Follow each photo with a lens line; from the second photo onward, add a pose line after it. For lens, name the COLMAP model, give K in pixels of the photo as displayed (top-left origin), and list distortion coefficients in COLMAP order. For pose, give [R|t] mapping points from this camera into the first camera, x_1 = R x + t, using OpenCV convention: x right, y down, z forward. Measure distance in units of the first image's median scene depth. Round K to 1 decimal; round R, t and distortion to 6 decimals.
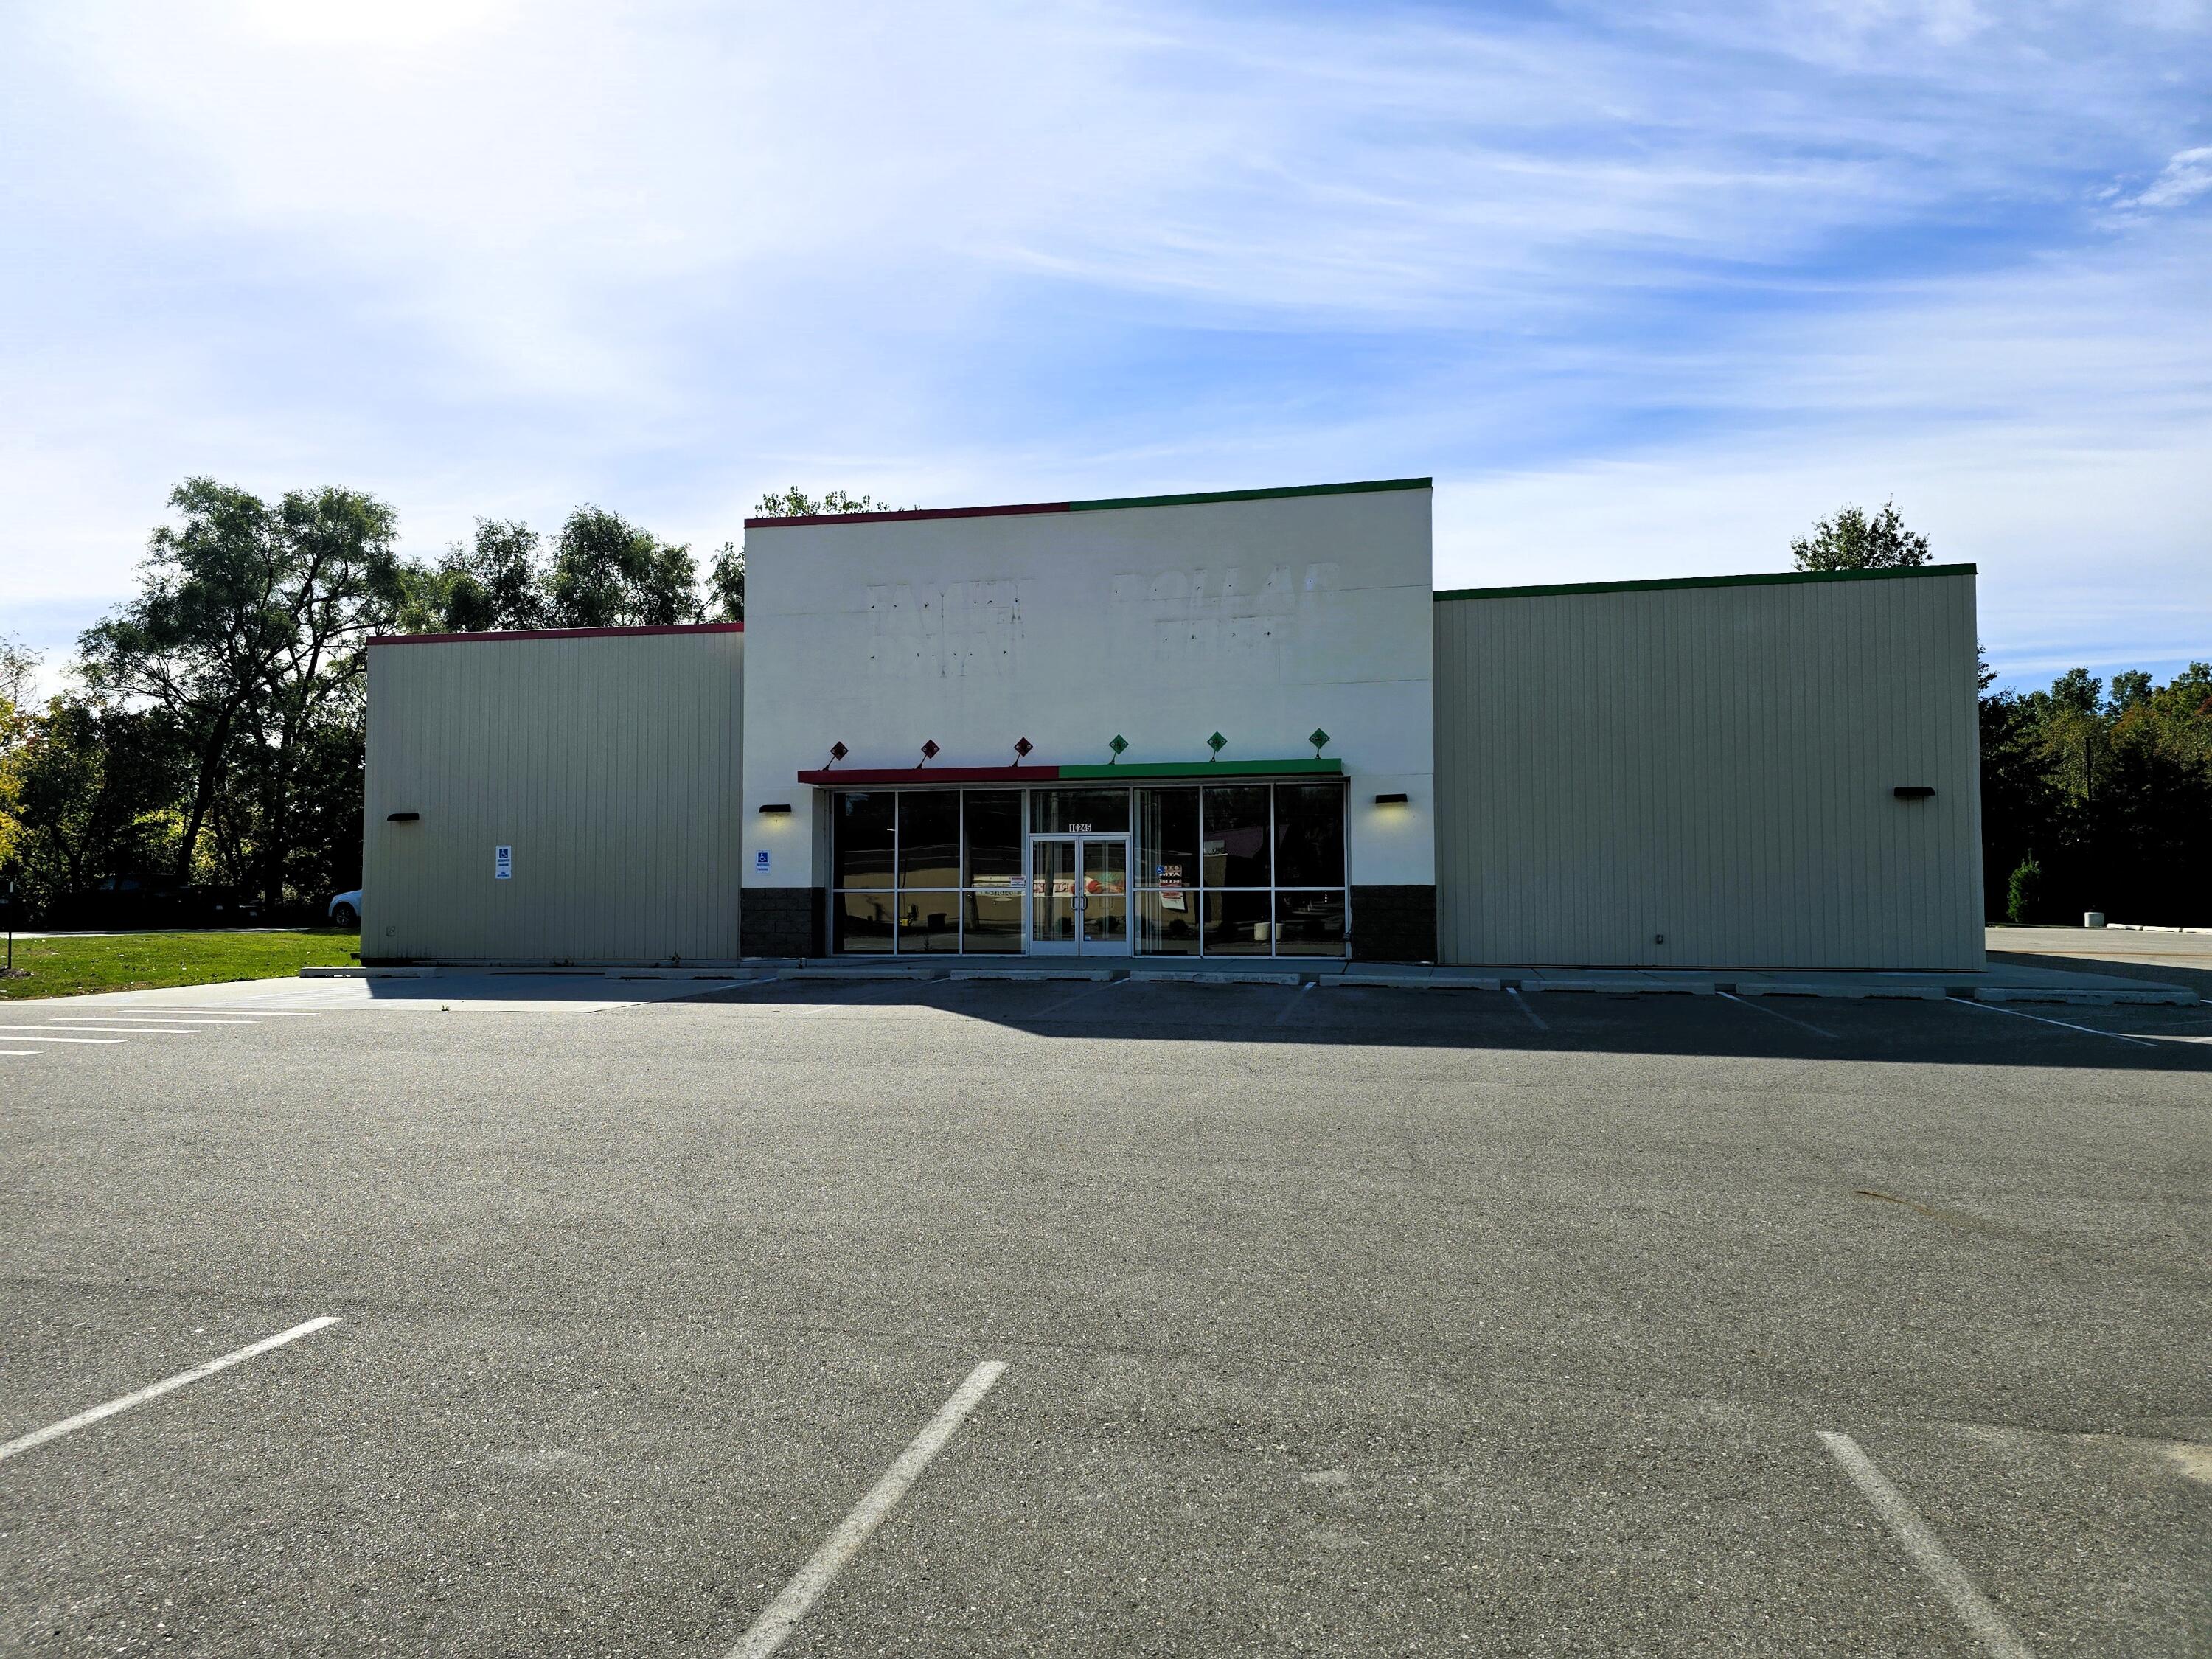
lens RADIAL K [[1478.7, 0, 1087.0], [0, 1478.7, 823.5], [0, 0, 1]] dist [0.042513, -0.032692]
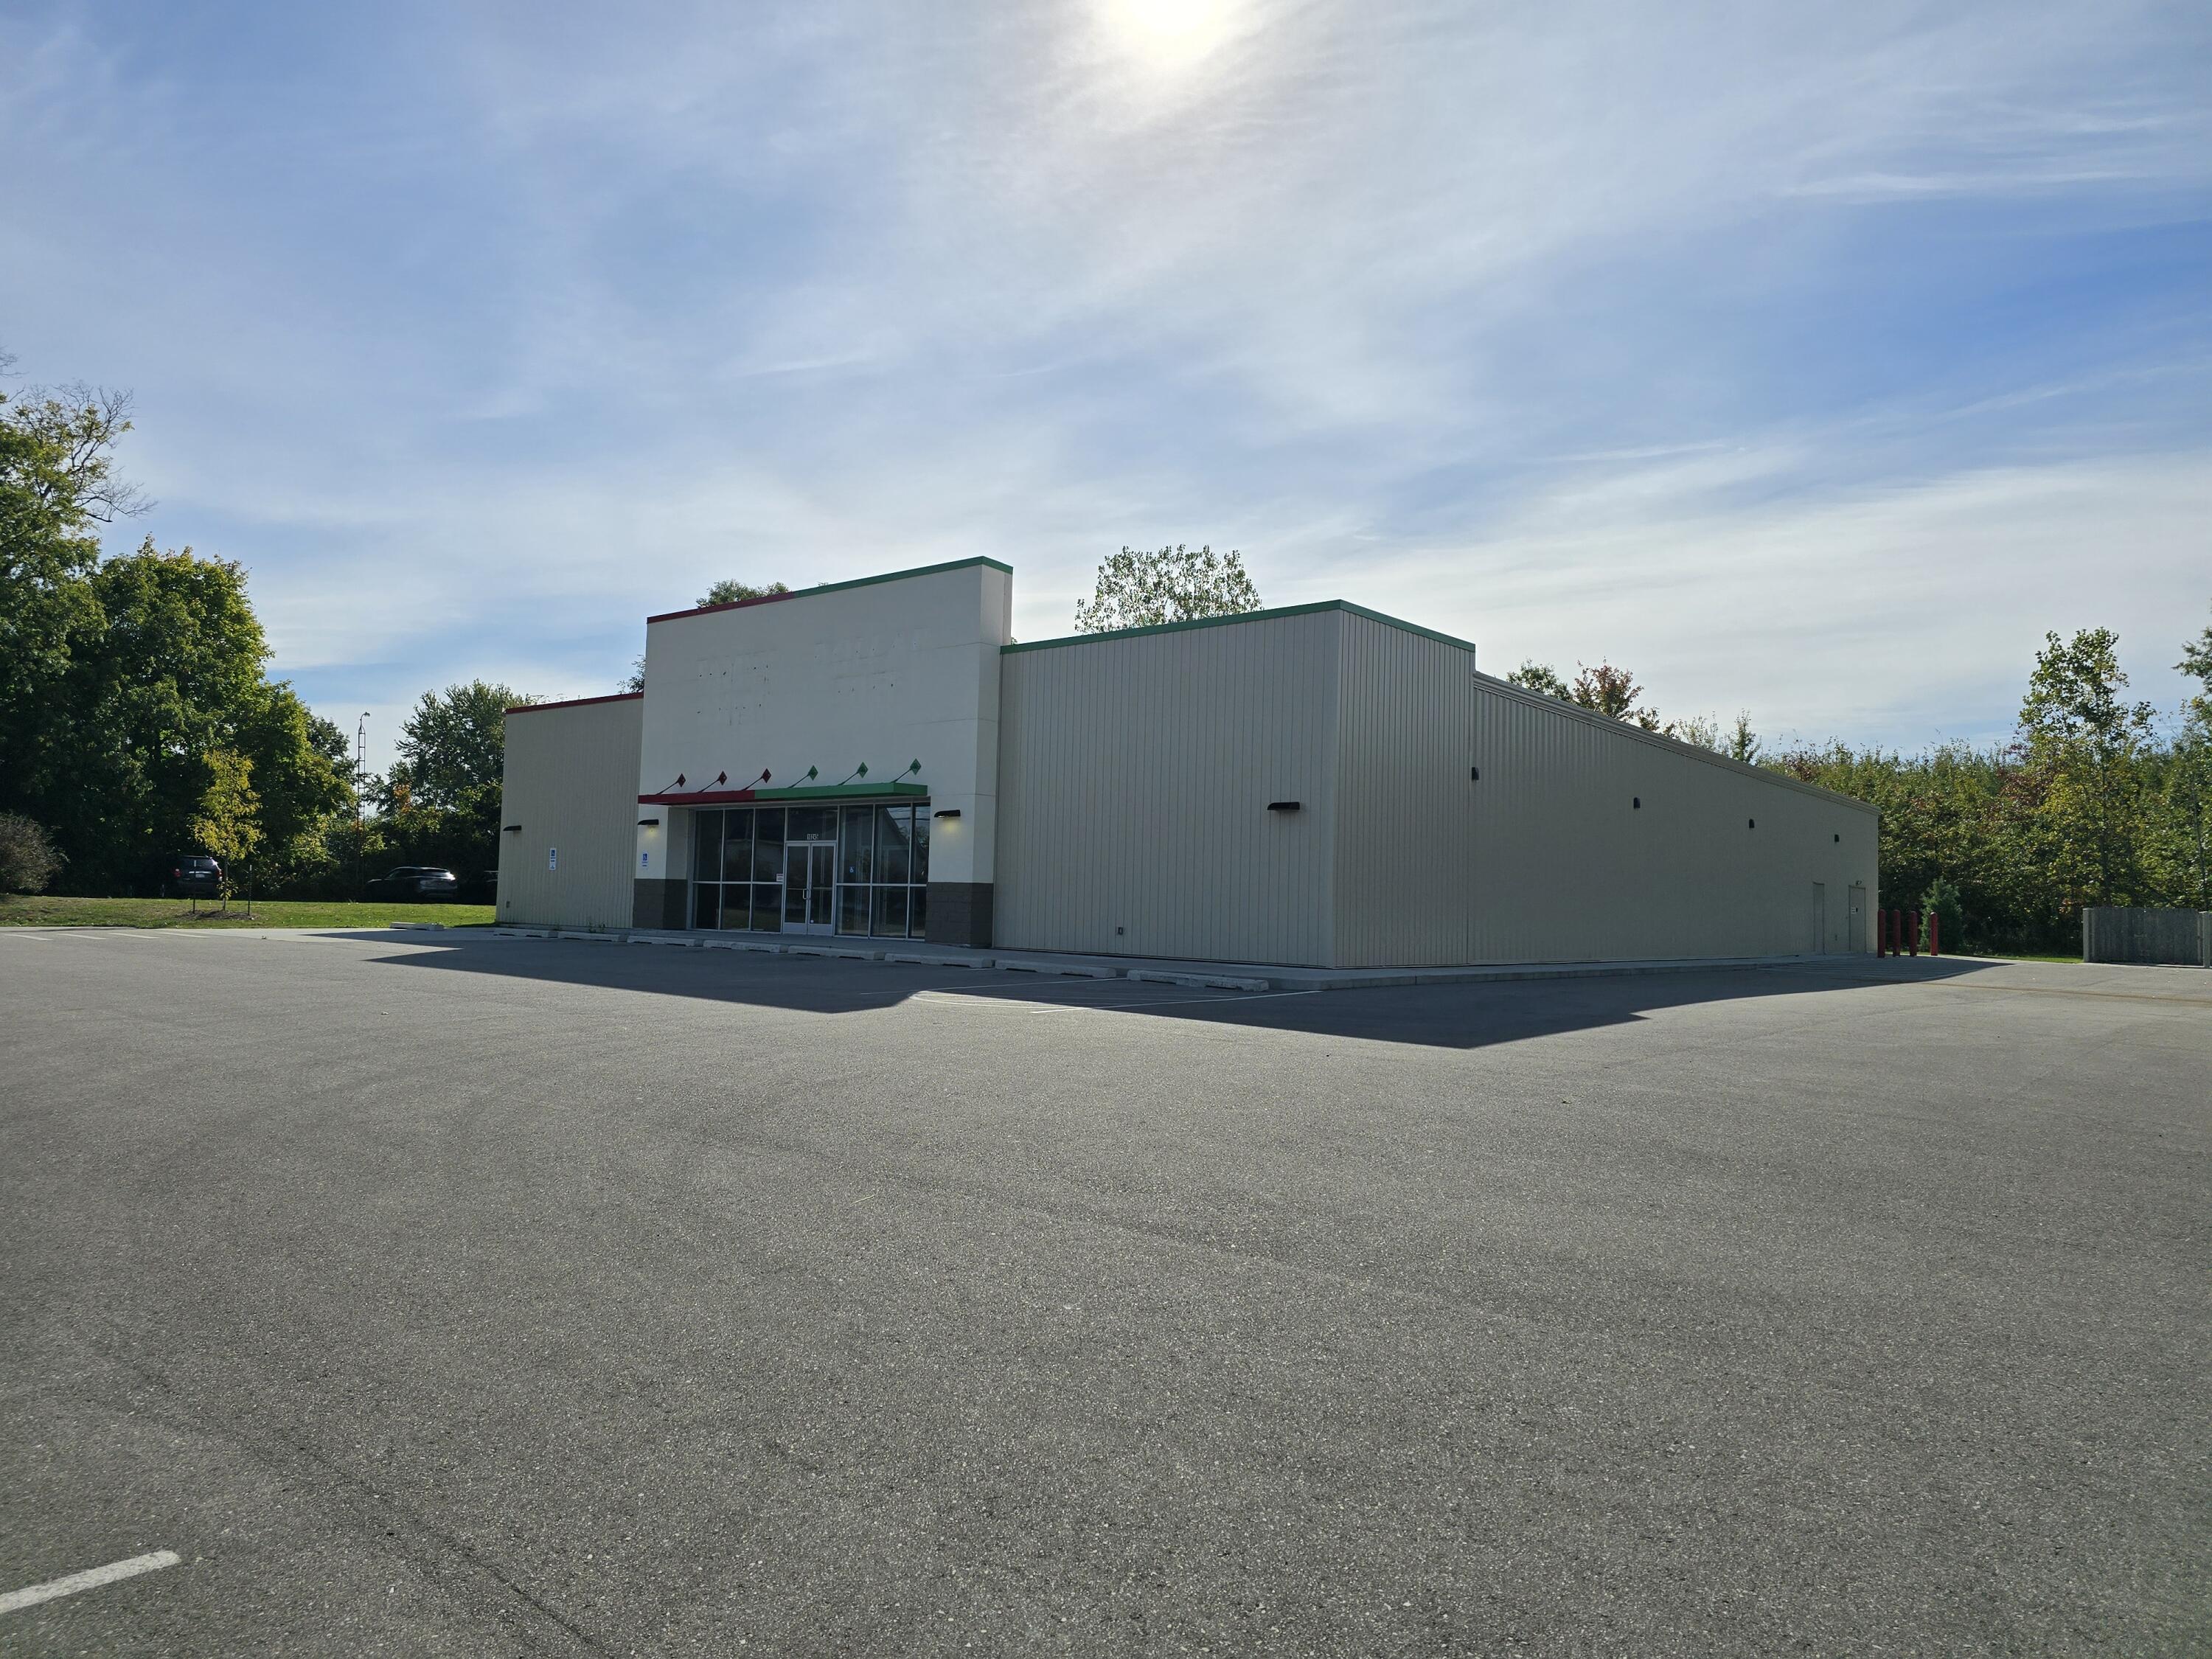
lens RADIAL K [[1478.7, 0, 1117.6], [0, 1478.7, 818.2], [0, 0, 1]] dist [0.042513, -0.032692]
pose [[0.884084, -0.003979, -0.467312, 0.846692], [0.000414, 0.999970, -0.007731, -0.002908], [0.467328, 0.006642, 0.884059, -0.037620]]
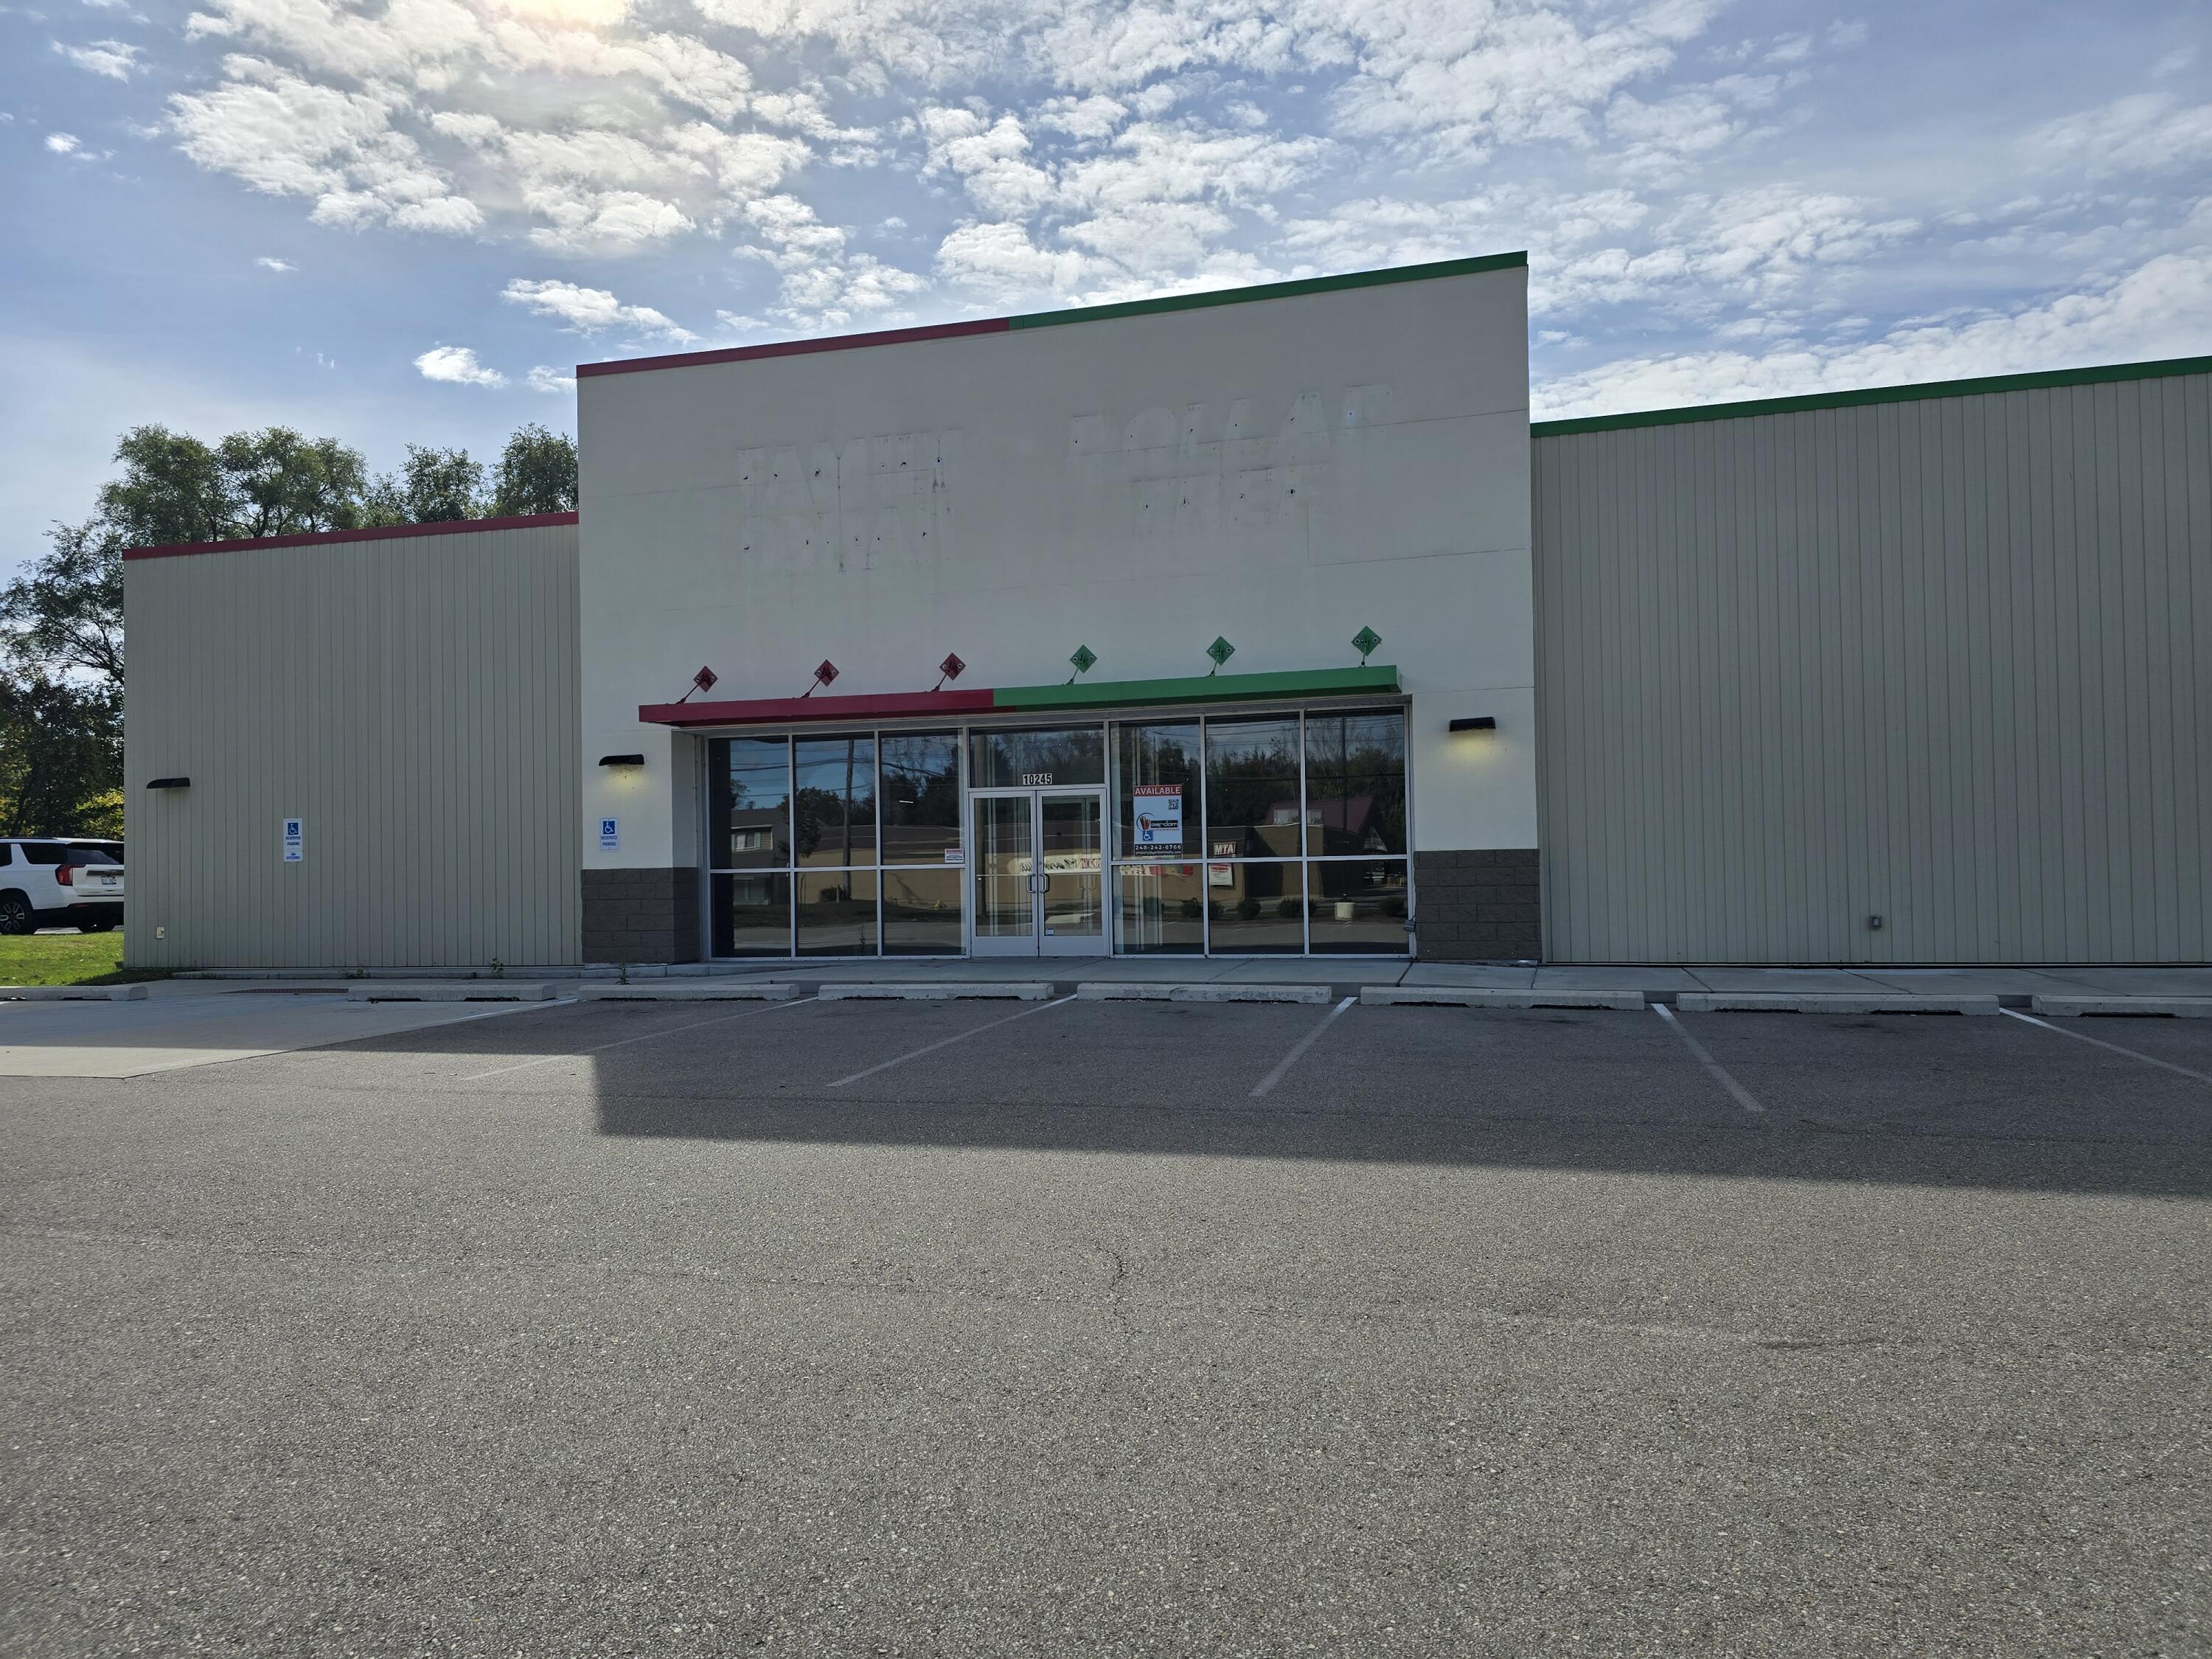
lens RADIAL K [[1478.7, 0, 1110.5], [0, 1478.7, 846.7], [0, 0, 1]] dist [0.042513, -0.032692]
pose [[0.998751, -0.017185, -0.046921, 0.064080], [0.018638, 0.999355, 0.030700, 0.014550], [0.046363, -0.031536, 0.998427, 0.280735]]
